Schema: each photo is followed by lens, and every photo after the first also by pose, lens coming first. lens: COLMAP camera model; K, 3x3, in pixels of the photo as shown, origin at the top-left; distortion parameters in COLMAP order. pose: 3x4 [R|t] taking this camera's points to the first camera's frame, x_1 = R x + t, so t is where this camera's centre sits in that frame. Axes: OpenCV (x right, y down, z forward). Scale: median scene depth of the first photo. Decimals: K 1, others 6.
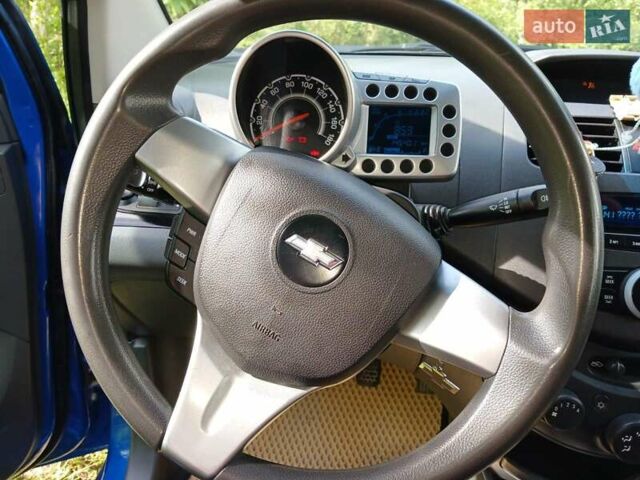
lens RADIAL K [[488.1, 0, 310.4], [0, 488.1, 240.2], [0, 0, 1]] dist [0.062951, -0.104474]
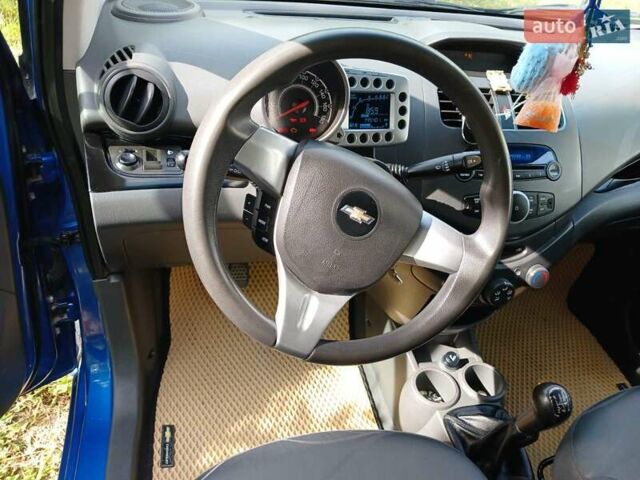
lens RADIAL K [[488.1, 0, 310.4], [0, 488.1, 240.2], [0, 0, 1]] dist [0.062951, -0.104474]
pose [[0.941988, -0.127542, 0.310471, -0.466772], [0.058049, 0.972958, 0.223569, -0.188834], [-0.330590, -0.192576, 0.923918, -0.317579]]
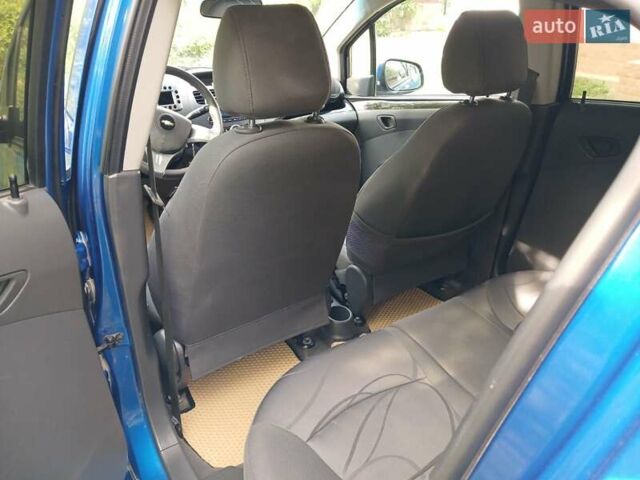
lens RADIAL K [[488.1, 0, 310.4], [0, 488.1, 240.2], [0, 0, 1]] dist [0.062951, -0.104474]
pose [[0.746412, -0.292487, 0.597763, -1.541906], [0.280634, 0.952805, 0.115788, 0.678163], [-0.603419, 0.081327, 0.793267, -2.535602]]
